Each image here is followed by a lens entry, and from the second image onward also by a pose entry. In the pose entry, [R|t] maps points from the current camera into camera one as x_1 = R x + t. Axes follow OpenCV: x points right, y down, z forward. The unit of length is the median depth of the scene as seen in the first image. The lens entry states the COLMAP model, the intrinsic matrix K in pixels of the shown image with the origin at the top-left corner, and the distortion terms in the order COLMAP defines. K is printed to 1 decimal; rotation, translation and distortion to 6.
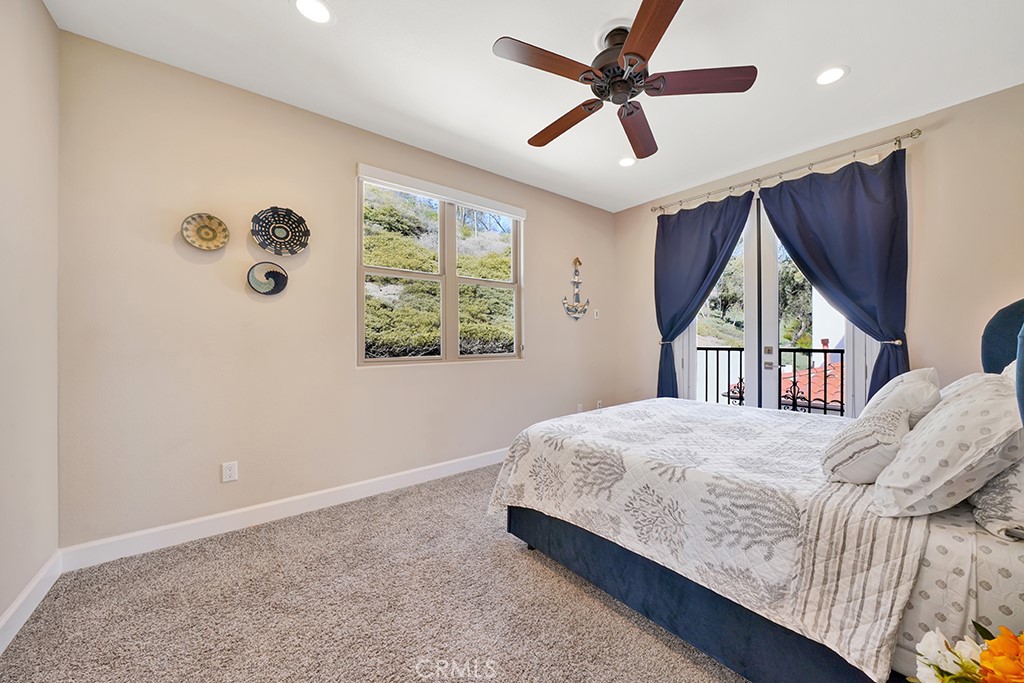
lens RADIAL K [[369.2, 0, 524.6], [0, 369.2, 341.2], [0, 0, 1]] dist [-0.000788, -0.000025]
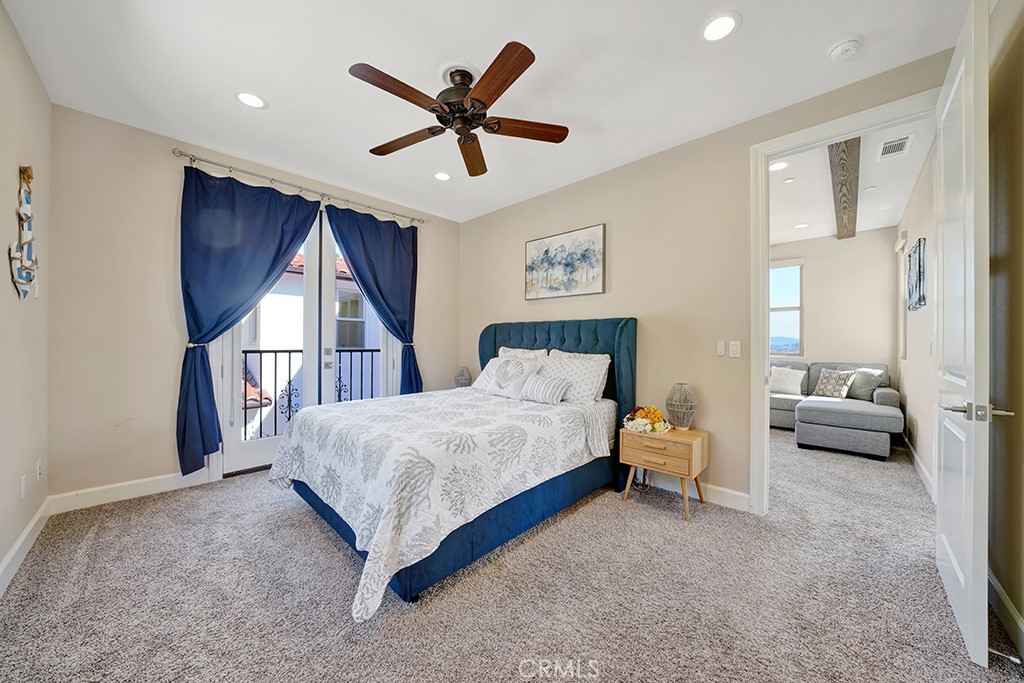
lens RADIAL K [[369.2, 0, 524.6], [0, 369.2, 341.2], [0, 0, 1]] dist [-0.000788, -0.000025]
pose [[-0.136537, 0.007499, 0.990607, -0.516151], [0.006359, 0.999957, -0.006693, 0.005446], [-0.990614, 0.005385, -0.136579, 0.565095]]
